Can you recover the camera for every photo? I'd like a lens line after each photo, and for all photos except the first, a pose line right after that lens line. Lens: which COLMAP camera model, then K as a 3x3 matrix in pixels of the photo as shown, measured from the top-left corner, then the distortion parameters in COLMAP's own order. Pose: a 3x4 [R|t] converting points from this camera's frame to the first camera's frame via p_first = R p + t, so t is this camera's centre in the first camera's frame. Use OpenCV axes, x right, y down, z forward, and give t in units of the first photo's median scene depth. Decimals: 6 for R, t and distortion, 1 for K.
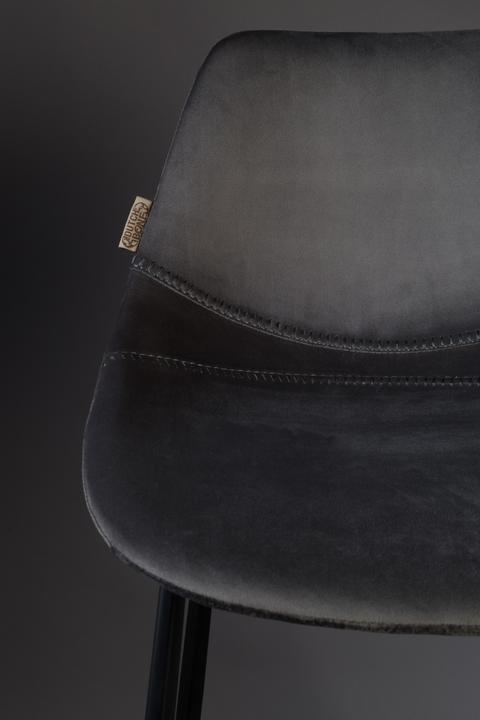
lens RADIAL K [[1080.5, 0, 240.0], [0, 1080.5, 360.0], [0, 0, 1]] dist [-0.031211, -0.028619]
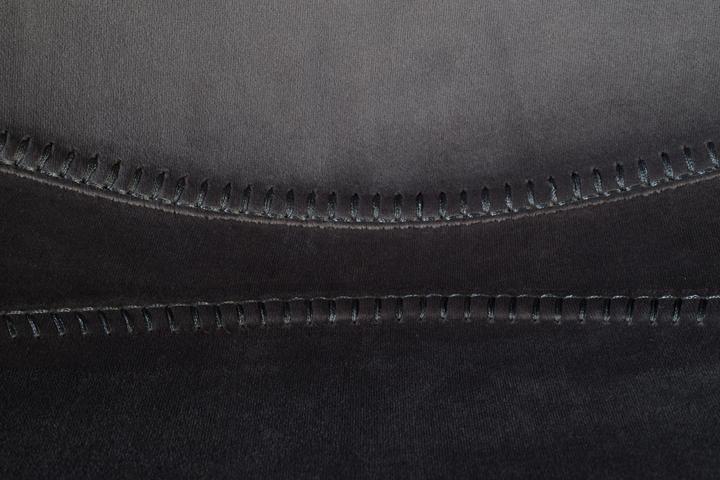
lens RADIAL K [[1080.5, 0, 360.0], [0, 1080.5, 240.0], [0, 0, 1]] dist [-0.031211, -0.028619]
pose [[0.998215, -0.038488, 0.045667, 0.106515], [0.031210, 0.988108, 0.150560, -0.063966], [-0.050919, -0.148866, 0.987546, 0.613617]]
